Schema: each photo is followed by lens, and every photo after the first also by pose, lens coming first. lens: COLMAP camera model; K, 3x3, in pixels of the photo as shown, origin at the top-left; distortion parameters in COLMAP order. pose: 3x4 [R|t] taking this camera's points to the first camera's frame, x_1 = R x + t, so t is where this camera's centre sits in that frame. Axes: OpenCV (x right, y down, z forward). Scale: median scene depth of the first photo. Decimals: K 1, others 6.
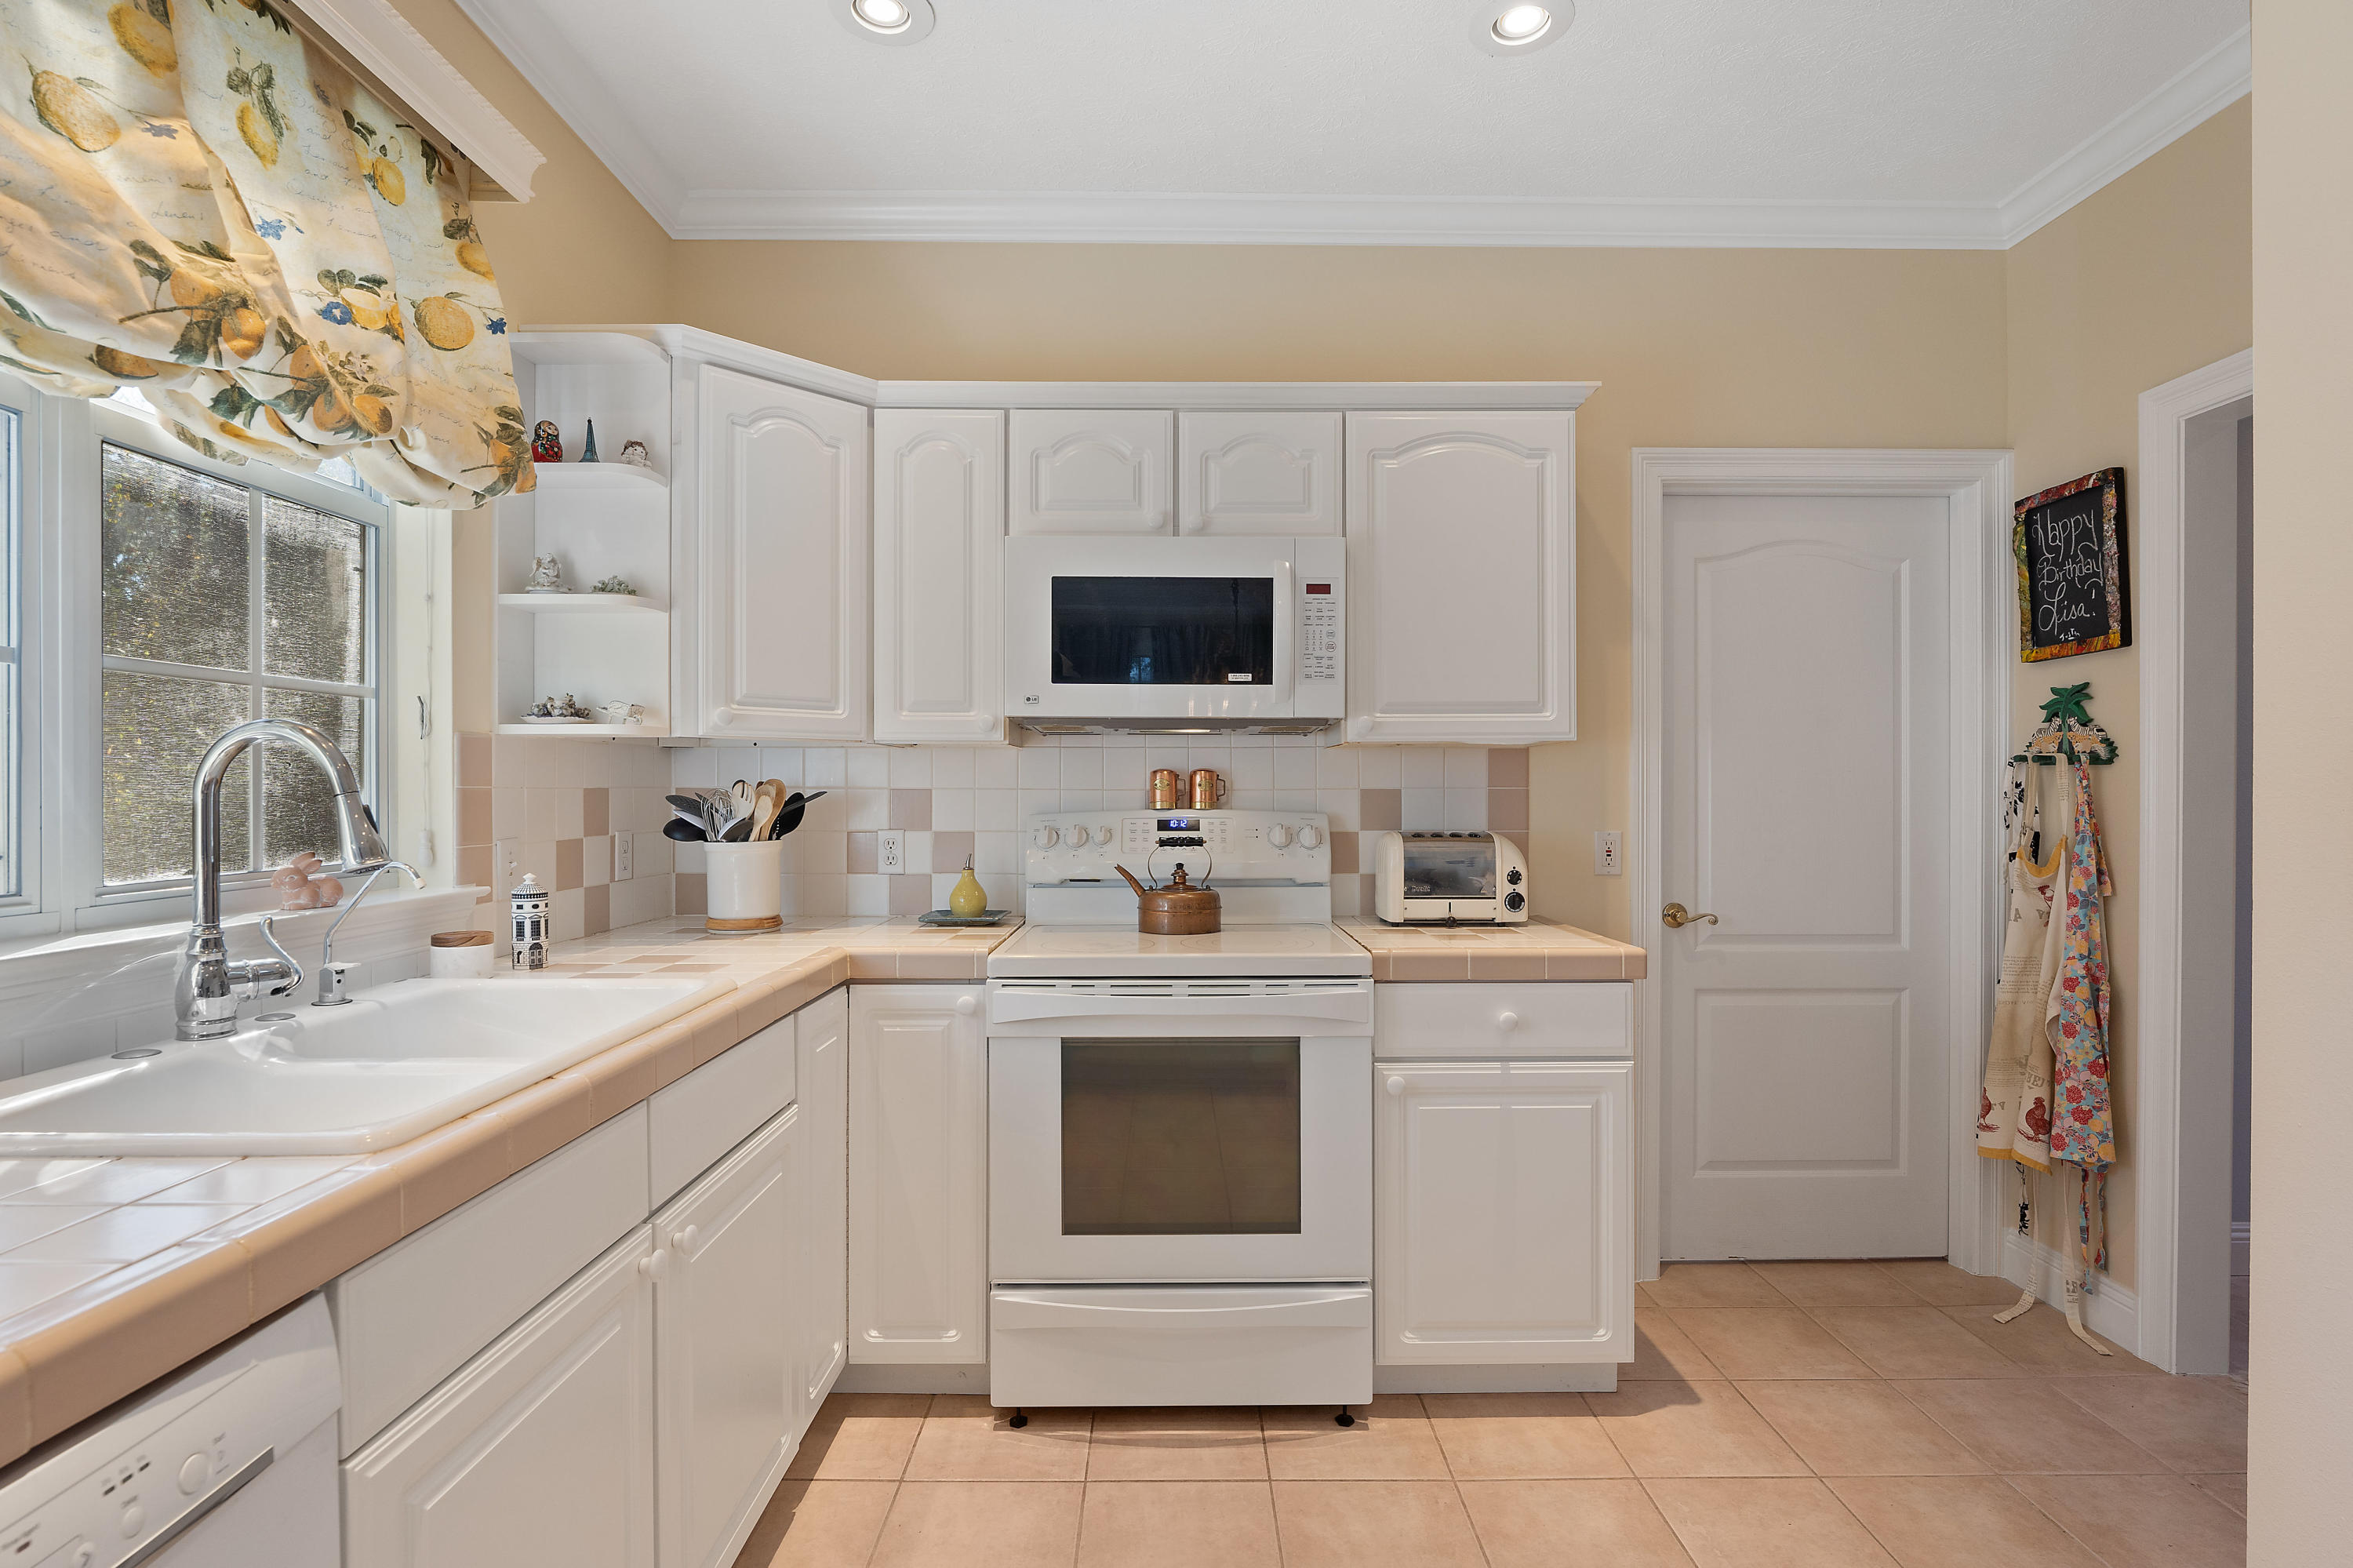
lens RADIAL K [[1114.0, 0, 1176.1], [0, 1114.0, 793.5], [0, 0, 1]] dist [-0.009715, 0.000865]
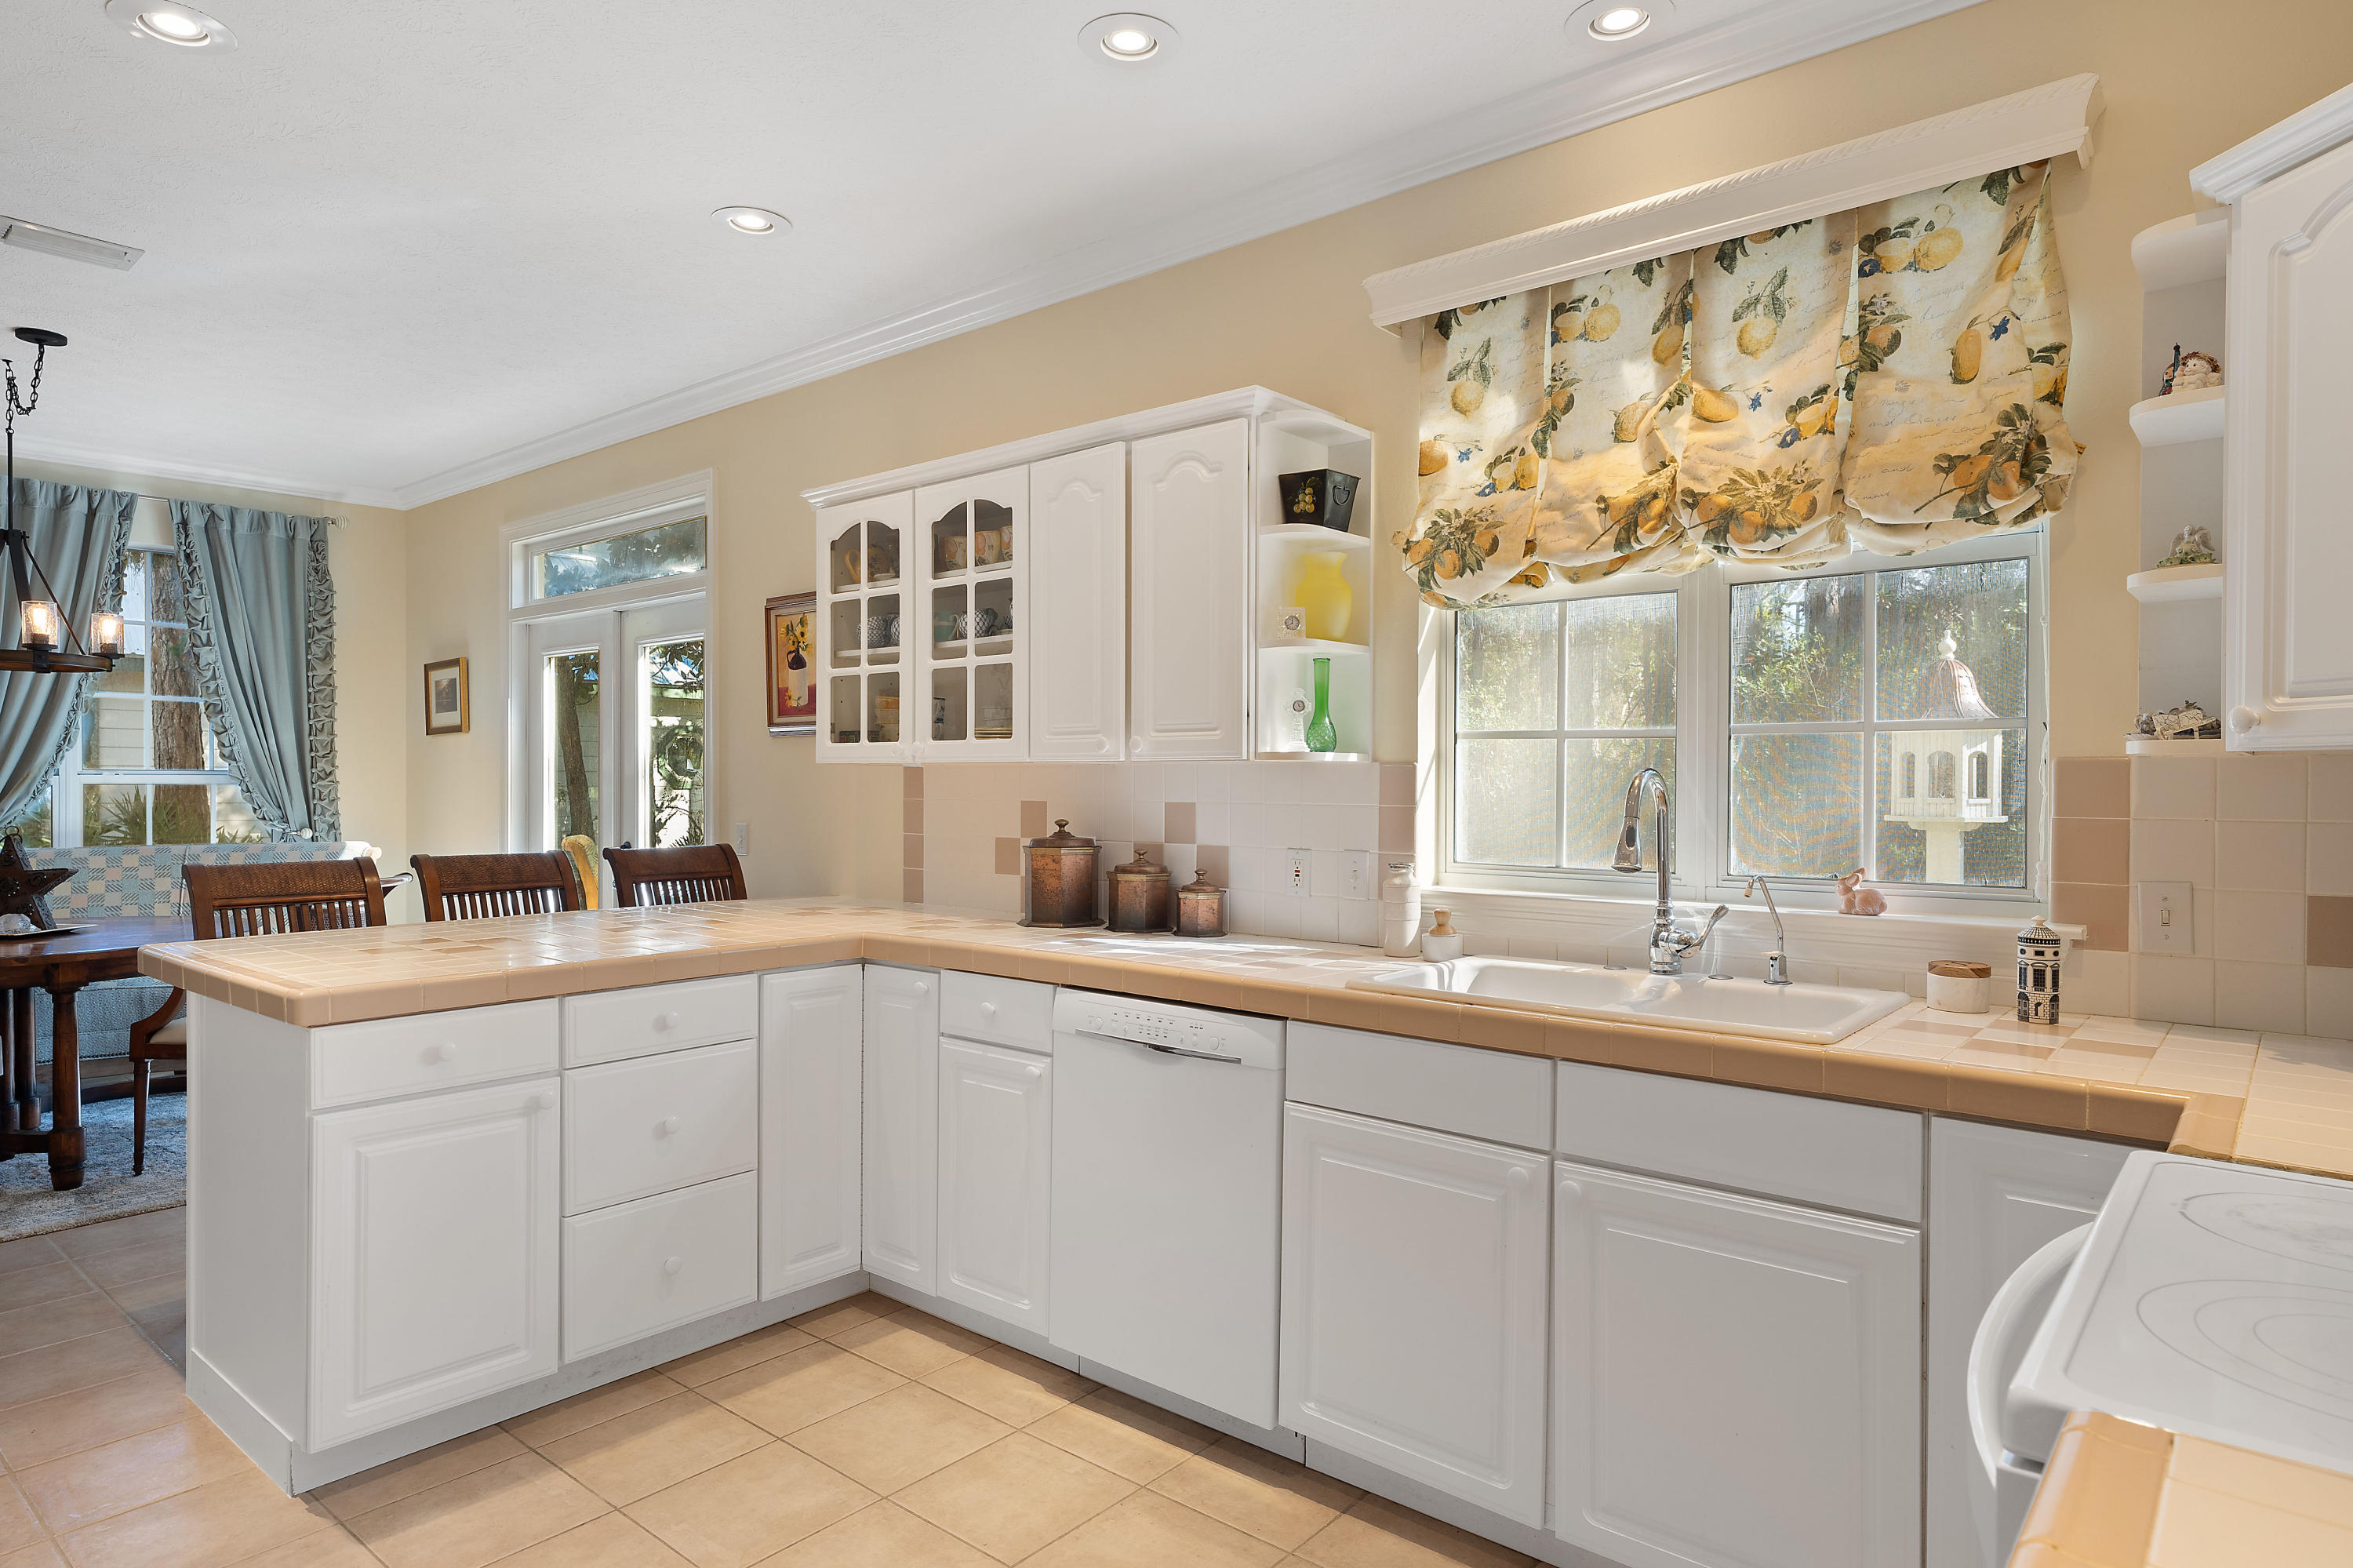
lens RADIAL K [[1337.8, 0, 1179.8], [0, 1337.8, 777.8], [0, 0, 1]] dist [0.007199, -0.000989]
pose [[-0.650342, -0.001460, -0.759640, 0.621884], [-0.005026, 0.999985, 0.002381, -0.033926], [0.759625, 0.005367, -0.650339, 1.067143]]
